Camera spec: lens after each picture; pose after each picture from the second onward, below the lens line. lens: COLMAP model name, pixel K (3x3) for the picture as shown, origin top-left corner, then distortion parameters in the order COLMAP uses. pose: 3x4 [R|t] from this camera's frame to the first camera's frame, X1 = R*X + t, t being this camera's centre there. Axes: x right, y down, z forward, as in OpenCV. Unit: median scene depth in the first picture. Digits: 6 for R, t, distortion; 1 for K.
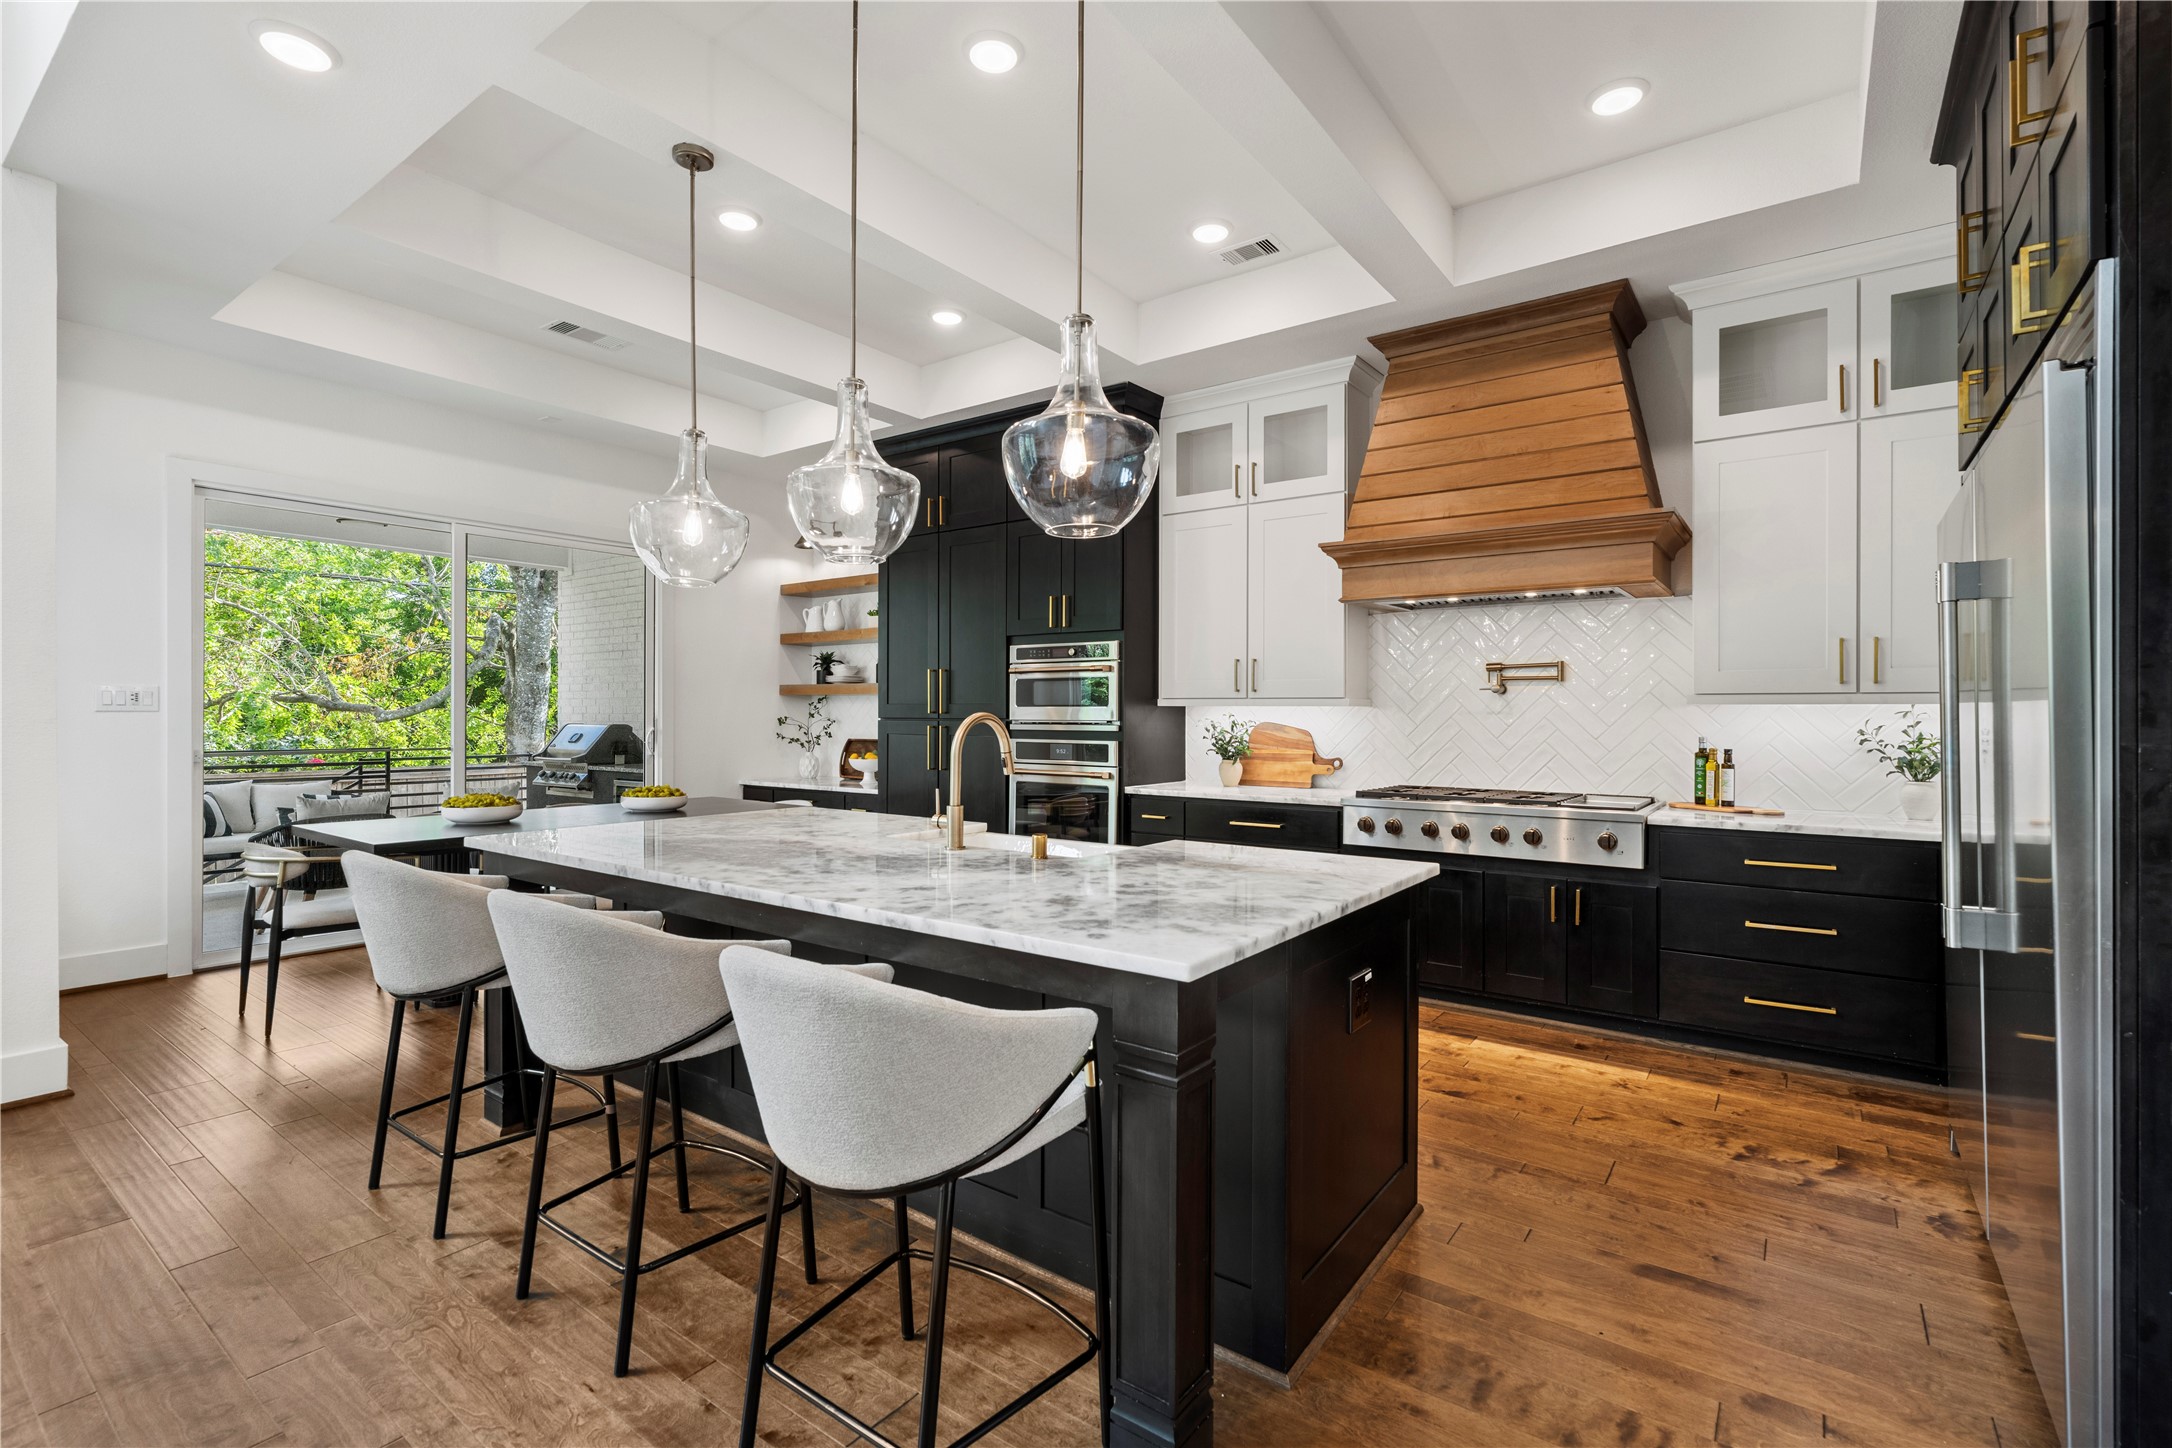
lens RADIAL K [[986.2, 0, 1088.2], [0, 986.2, 720.6], [0, 0, 1]] dist [-0.001167, 0.000162]
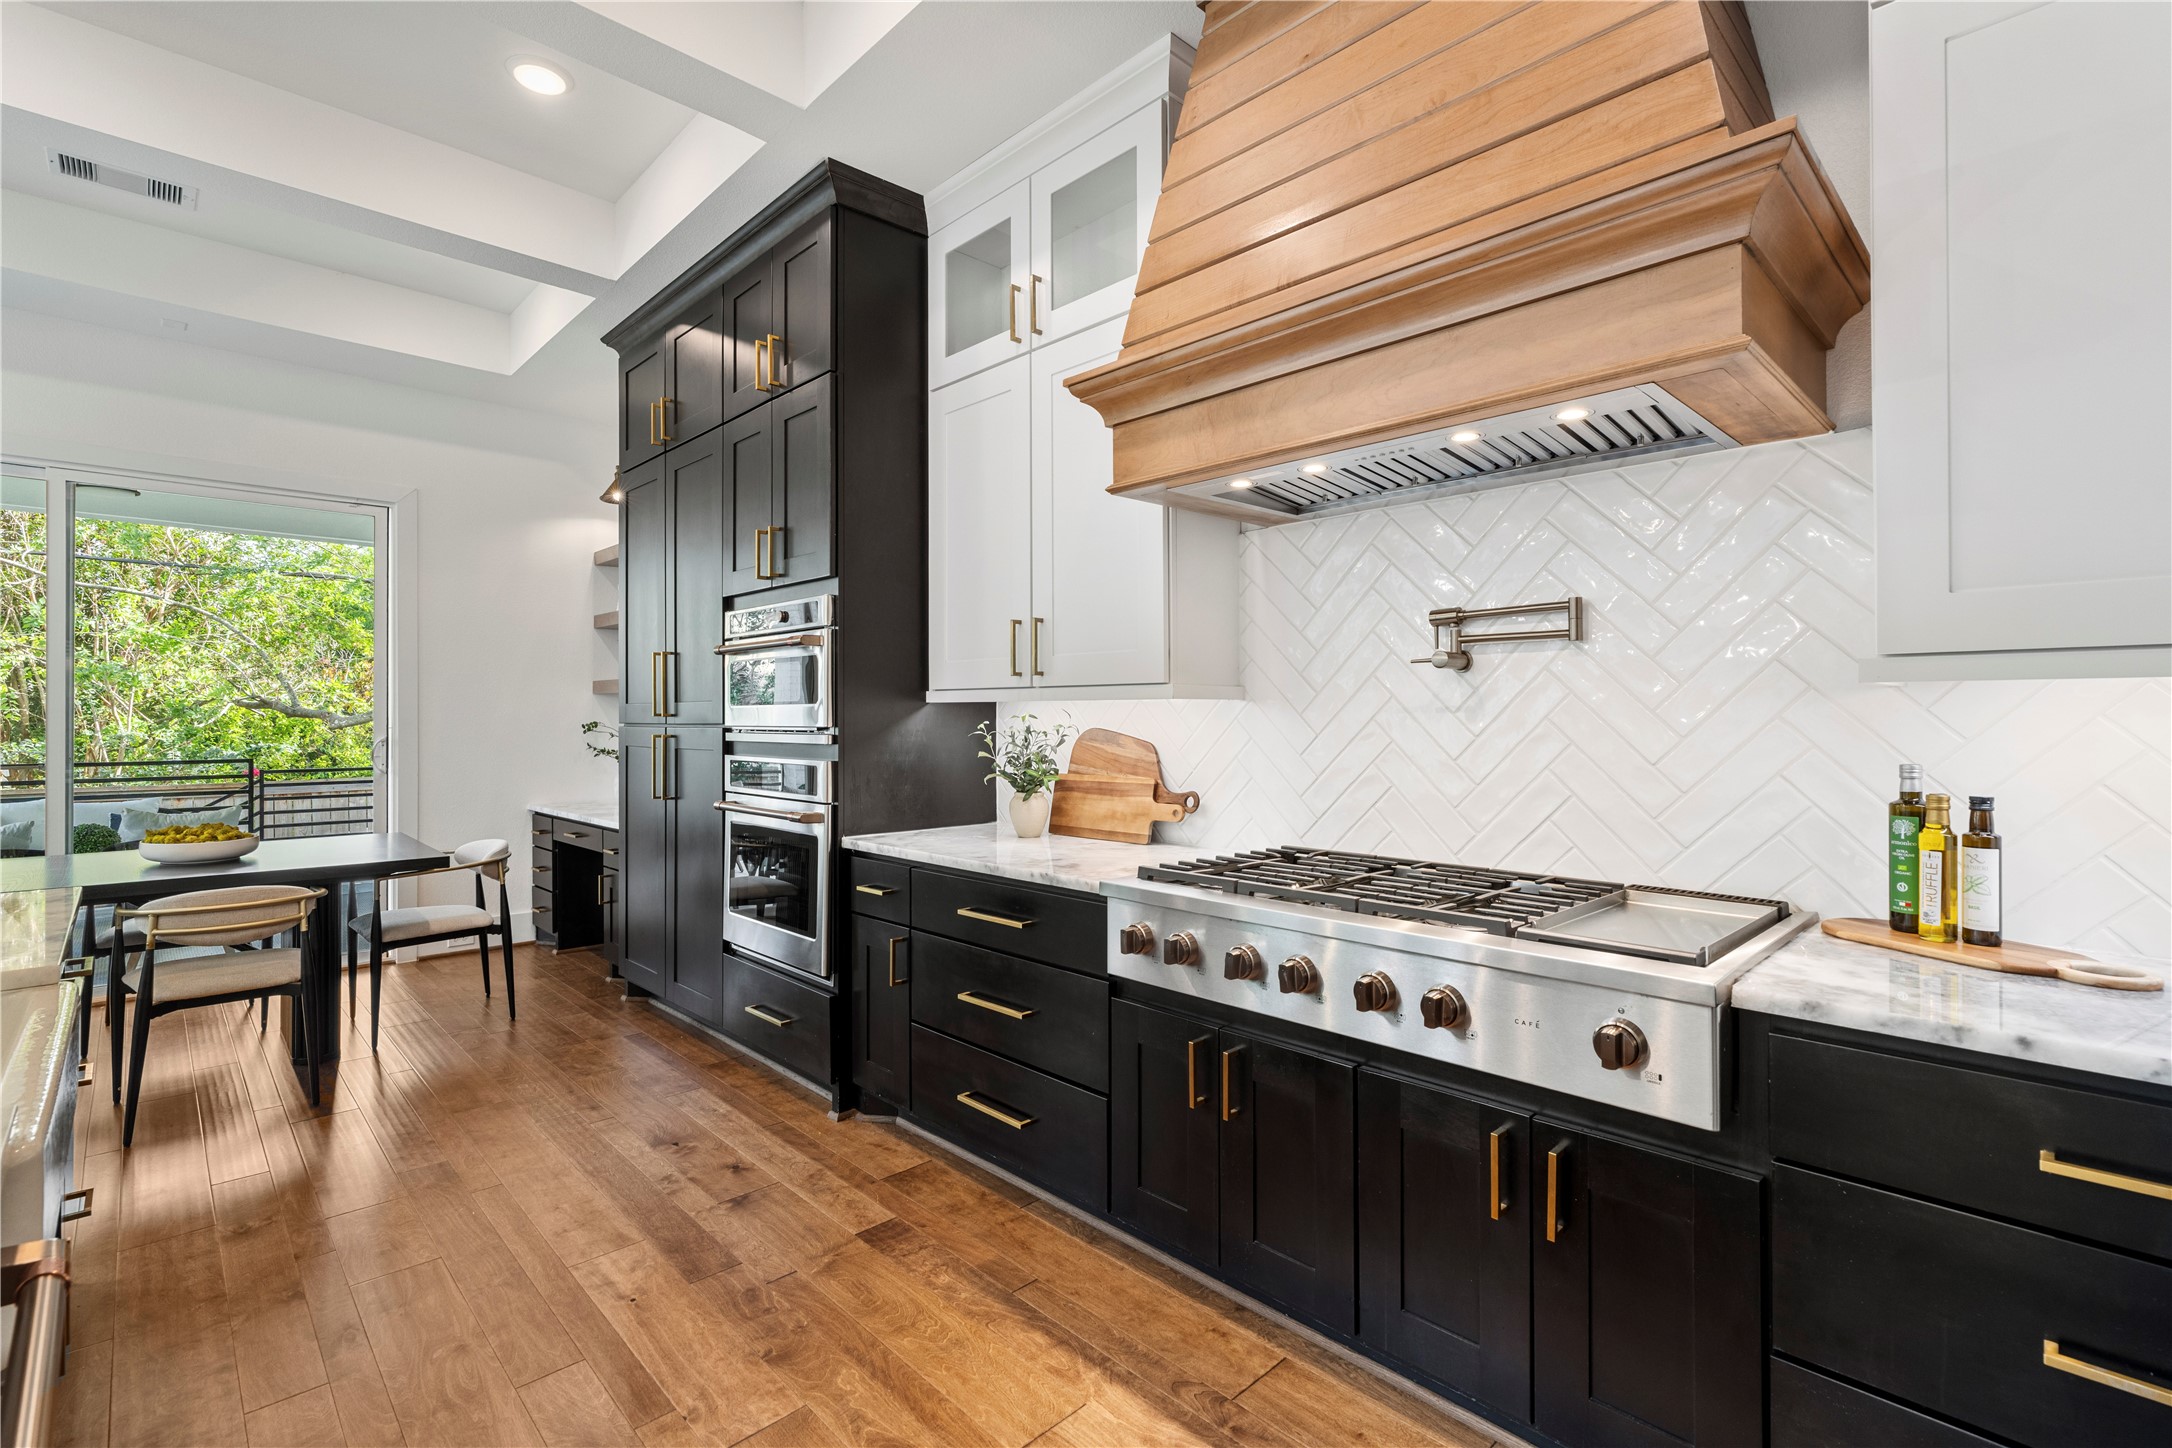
lens RADIAL K [[986.2, 0, 1081.5], [0, 986.2, 714.2], [0, 0, 1]] dist [-0.001167, 0.000162]
pose [[0.985388, -0.005736, -0.170226, 0.315676], [0.004170, 0.999946, -0.009552, -0.001118], [0.170272, 0.008703, 0.985359, 0.480169]]
